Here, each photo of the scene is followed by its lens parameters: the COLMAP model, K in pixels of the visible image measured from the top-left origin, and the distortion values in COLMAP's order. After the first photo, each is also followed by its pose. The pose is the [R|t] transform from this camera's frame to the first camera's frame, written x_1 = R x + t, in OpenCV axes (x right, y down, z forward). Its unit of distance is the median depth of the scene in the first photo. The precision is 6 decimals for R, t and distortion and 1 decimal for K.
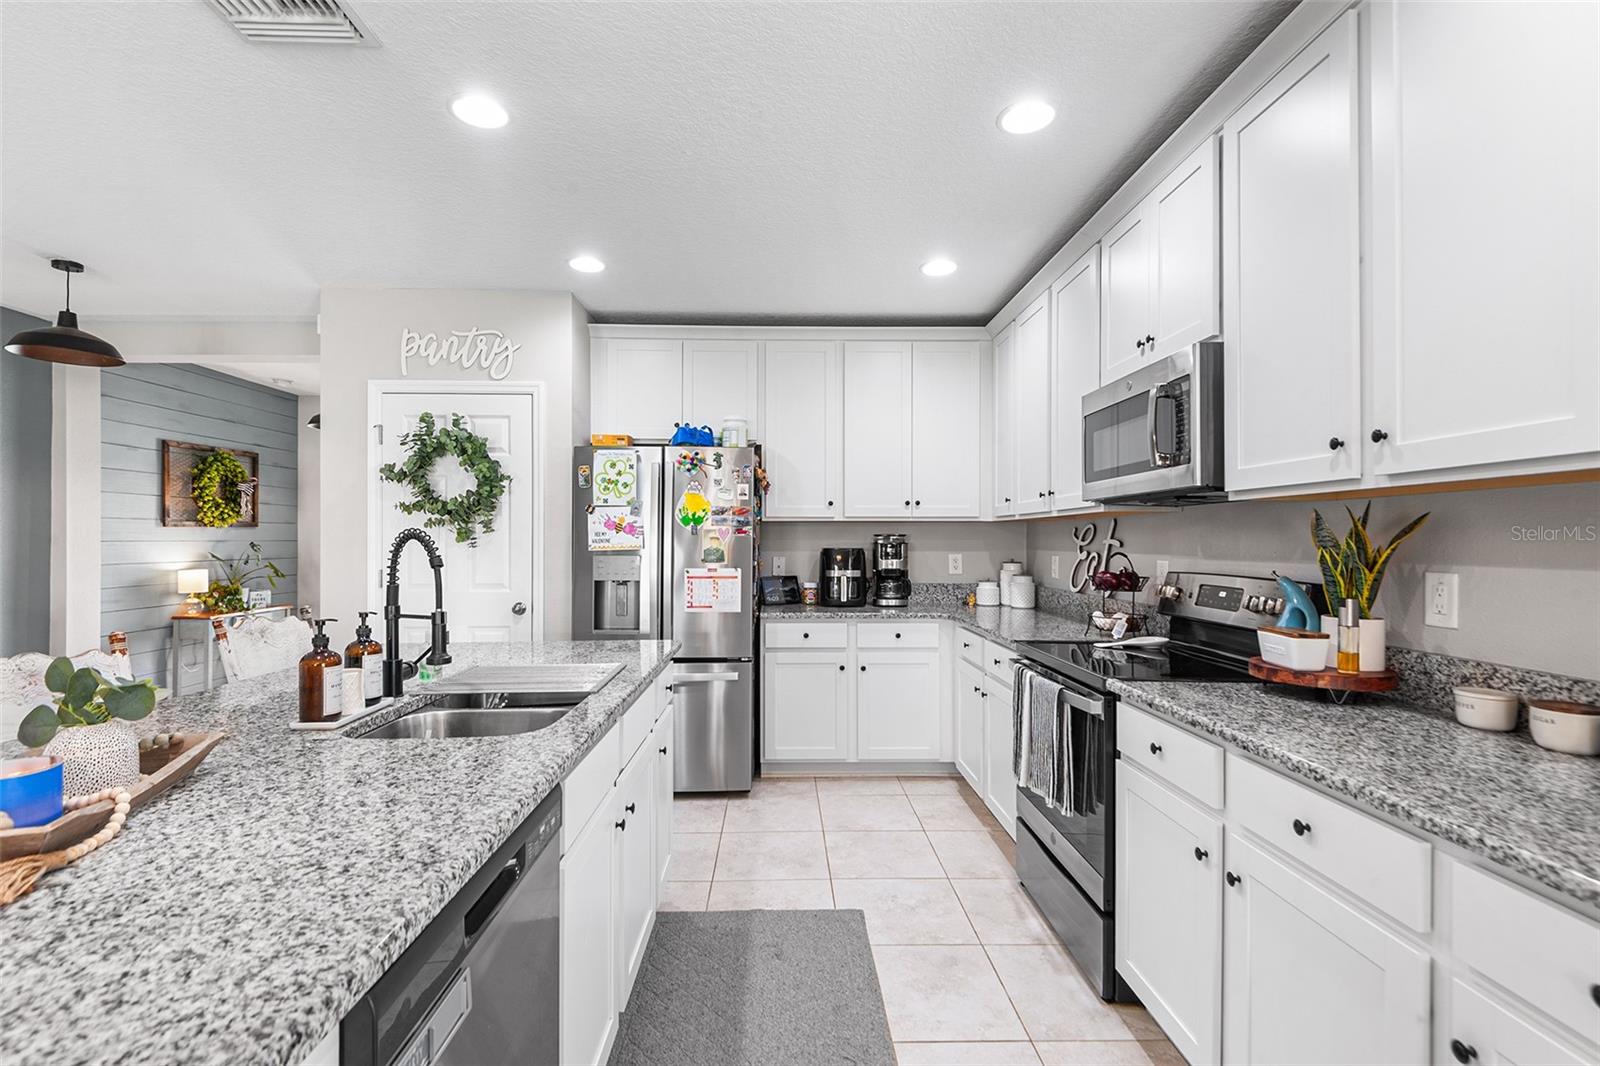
lens RADIAL K [[723.4, 0, 796.5], [0, 723.4, 536.1], [0, 0, 1]] dist [0.018236, -0.008113]
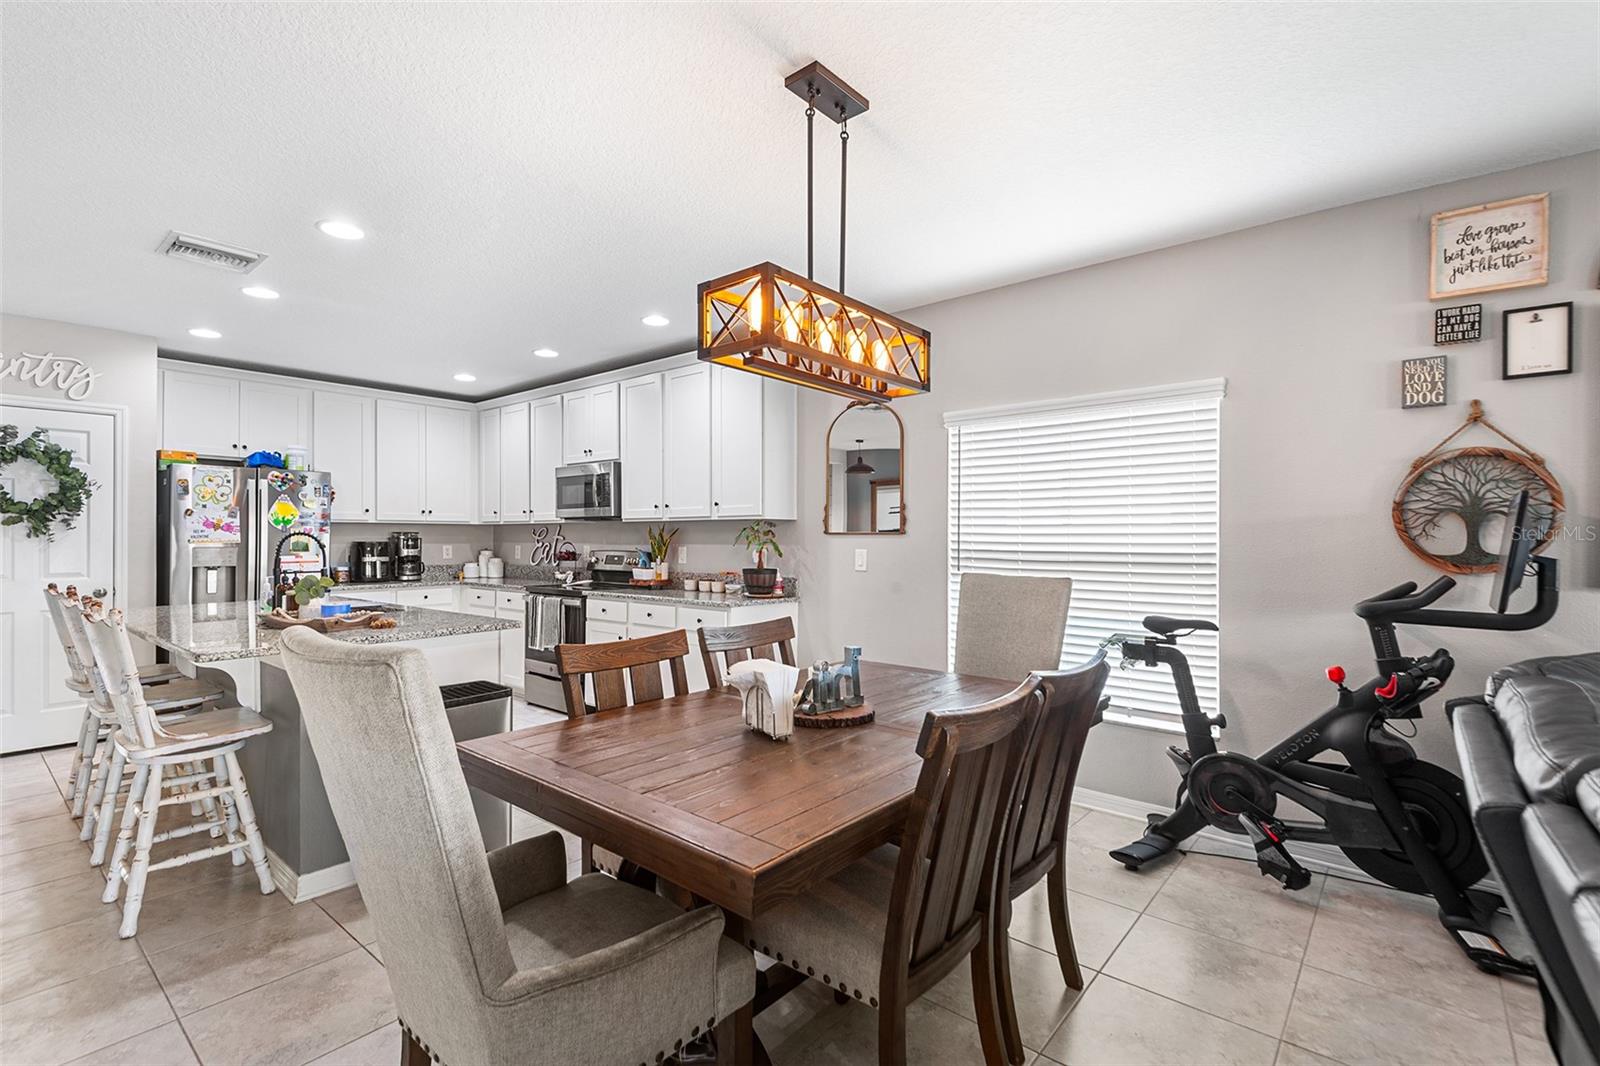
lens RADIAL K [[723.4, 0, 789.8], [0, 723.4, 536.5], [0, 0, 1]] dist [0.018236, -0.008113]
pose [[0.667349, 0.000760, 0.744745, -0.542912], [-0.005653, 0.999976, 0.004046, -0.004655], [-0.744724, -0.006910, 0.667337, -0.685565]]
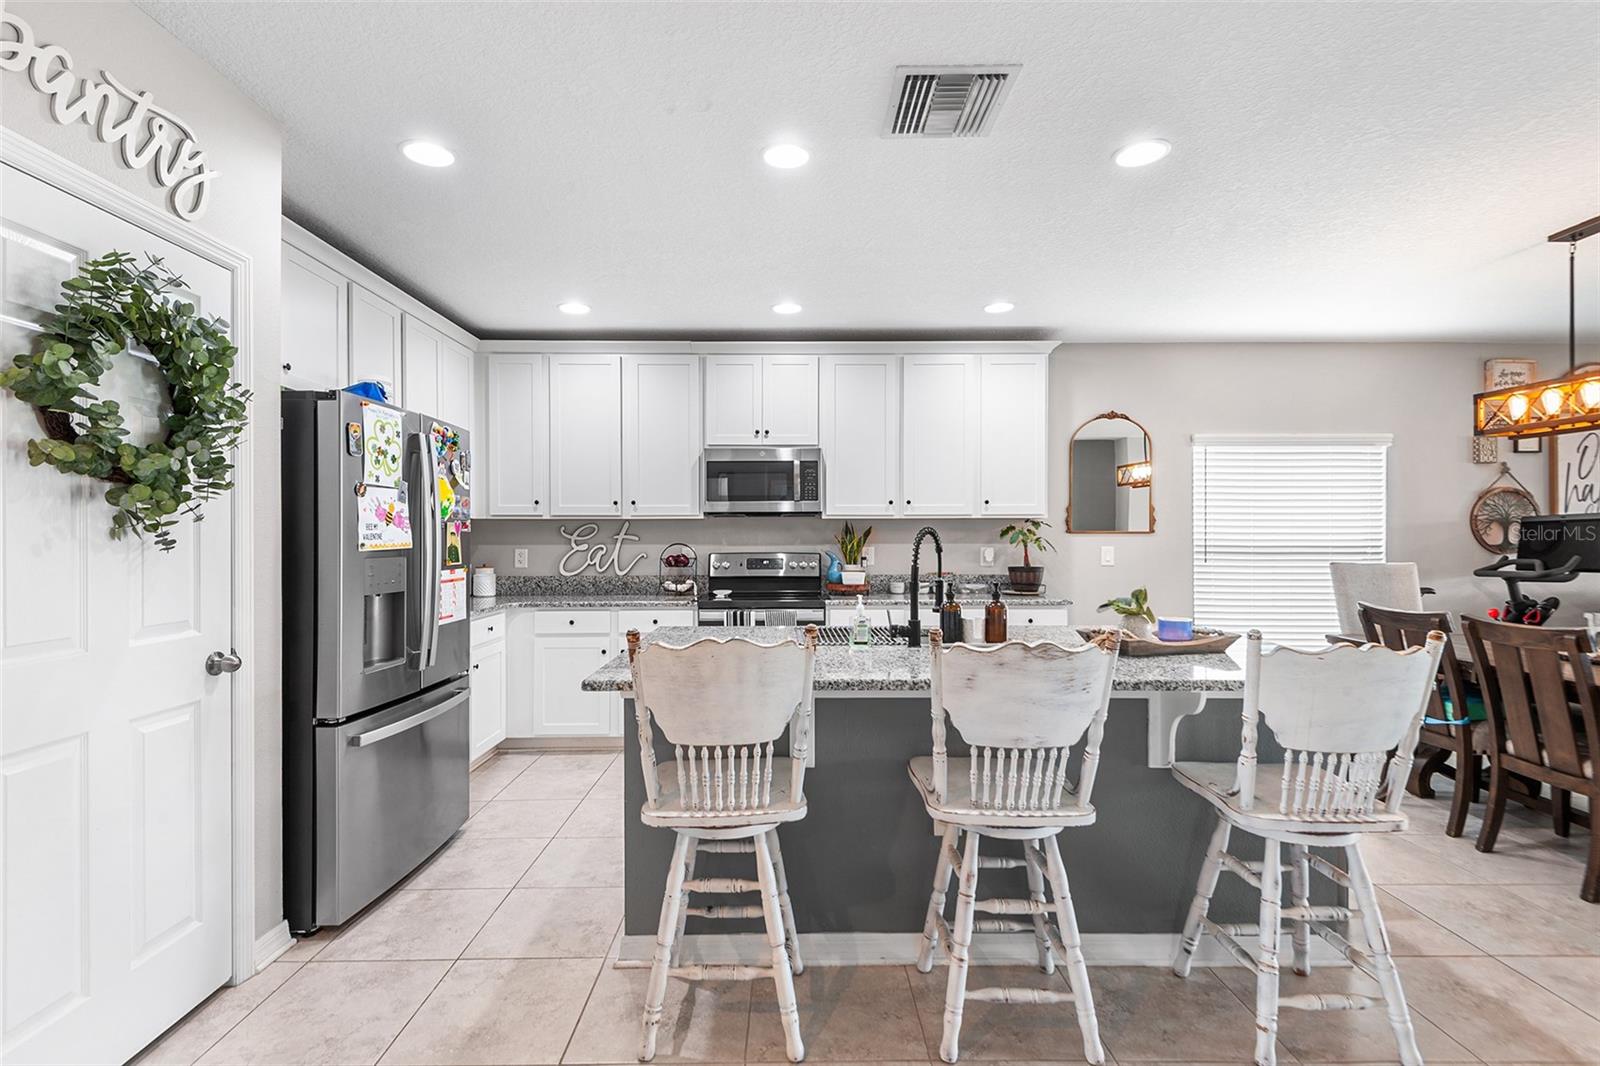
lens RADIAL K [[723.4, 0, 800.5], [0, 723.4, 535.8], [0, 0, 1]] dist [0.018236, -0.008113]
pose [[0.025282, -0.000104, 0.999680, -0.947305], [-0.005596, 0.999984, 0.000245, 0.003474], [-0.999665, -0.005600, 0.025281, 0.576423]]
